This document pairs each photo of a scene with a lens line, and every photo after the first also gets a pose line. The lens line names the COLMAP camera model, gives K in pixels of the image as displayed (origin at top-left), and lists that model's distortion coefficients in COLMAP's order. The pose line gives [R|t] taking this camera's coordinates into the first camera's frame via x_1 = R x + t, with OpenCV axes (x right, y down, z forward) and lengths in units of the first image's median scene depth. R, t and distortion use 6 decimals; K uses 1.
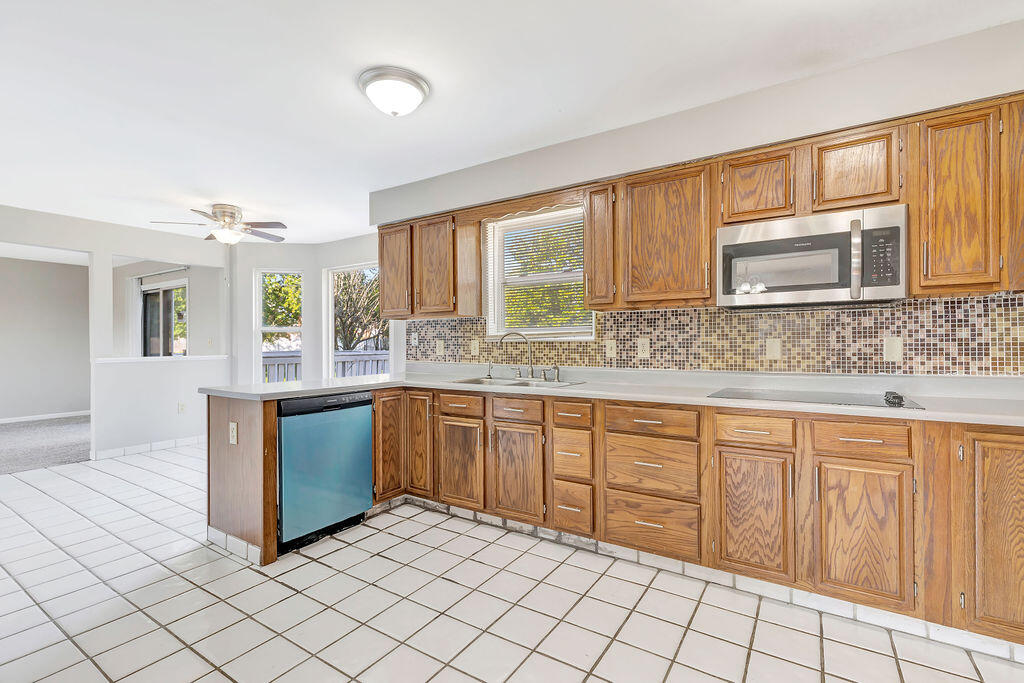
lens RADIAL K [[461.8, 0, 512.1], [0, 461.8, 344.0], [0, 0, 1]] dist [0.000418, -0.000895]
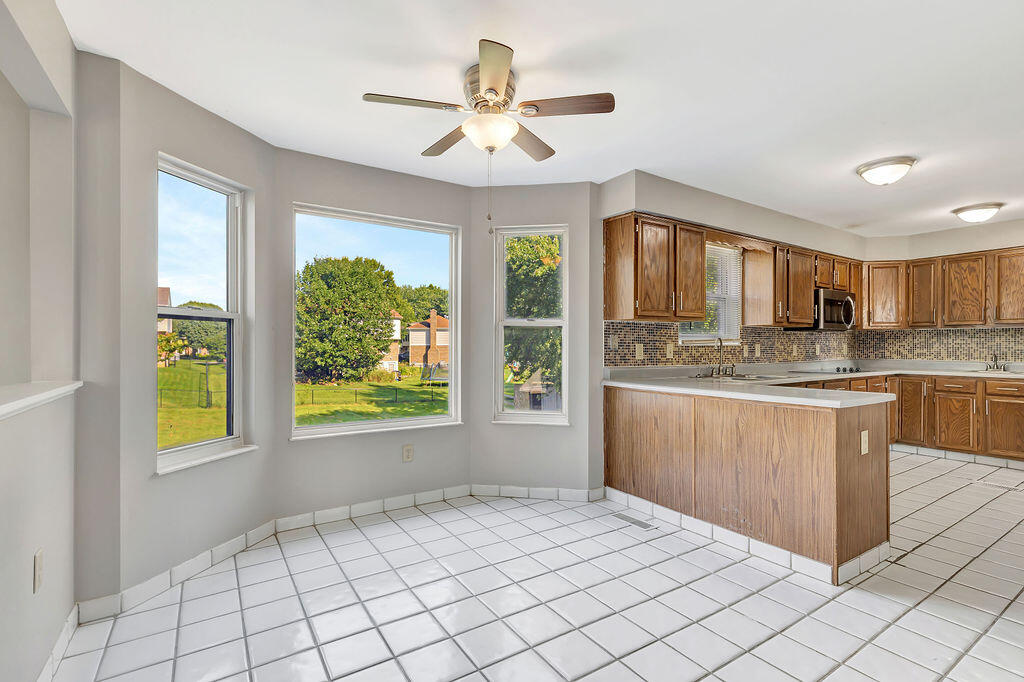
lens RADIAL K [[468.2, 0, 508.0], [0, 468.2, 344.7], [0, 0, 1]] dist [-0.010415, 0.000111]
pose [[0.413784, 0.005463, 0.910359, -1.334193], [-0.000537, 0.999983, -0.005757, -0.000561], [-0.910375, 0.001894, 0.413780, 0.973880]]
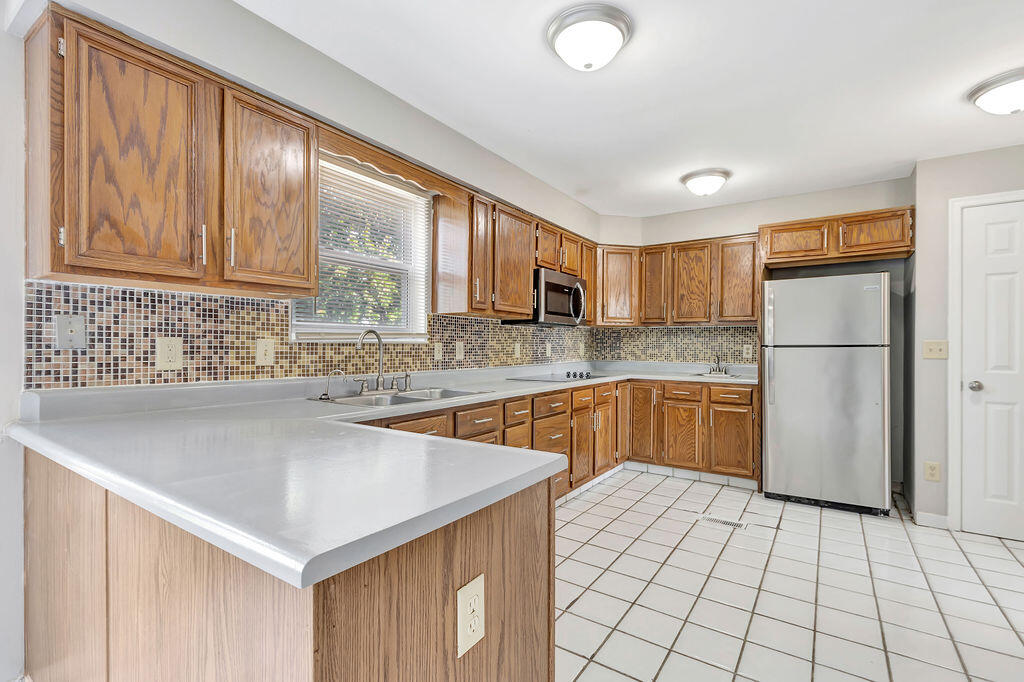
lens RADIAL K [[461.8, 0, 513.9], [0, 461.8, 344.2], [0, 0, 1]] dist [0.000418, -0.000895]
pose [[0.016093, 0.005772, 0.999854, -0.708679], [-0.005852, 0.999967, -0.005679, -0.000529], [-0.999853, -0.005759, 0.016126, 0.743555]]
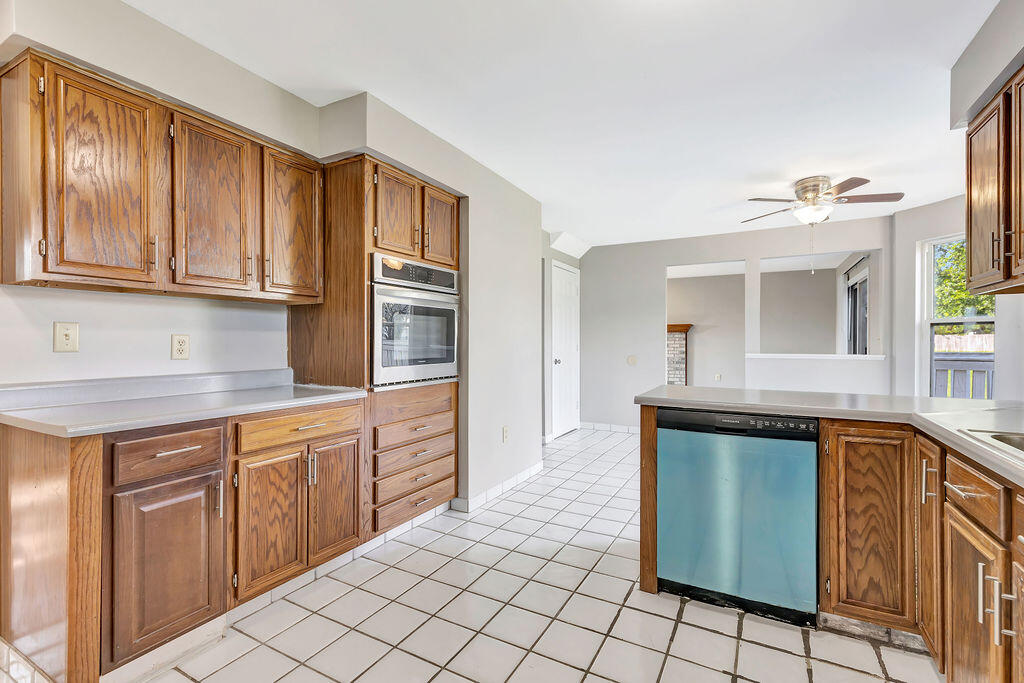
lens RADIAL K [[461.8, 0, 518.4], [0, 461.8, 340.8], [0, 0, 1]] dist [0.000418, -0.000895]
pose [[0.075890, 0.001829, -0.997114, 0.245632], [-0.004552, 0.999989, 0.001488, -0.000271], [0.997106, 0.004426, 0.075898, 0.517002]]
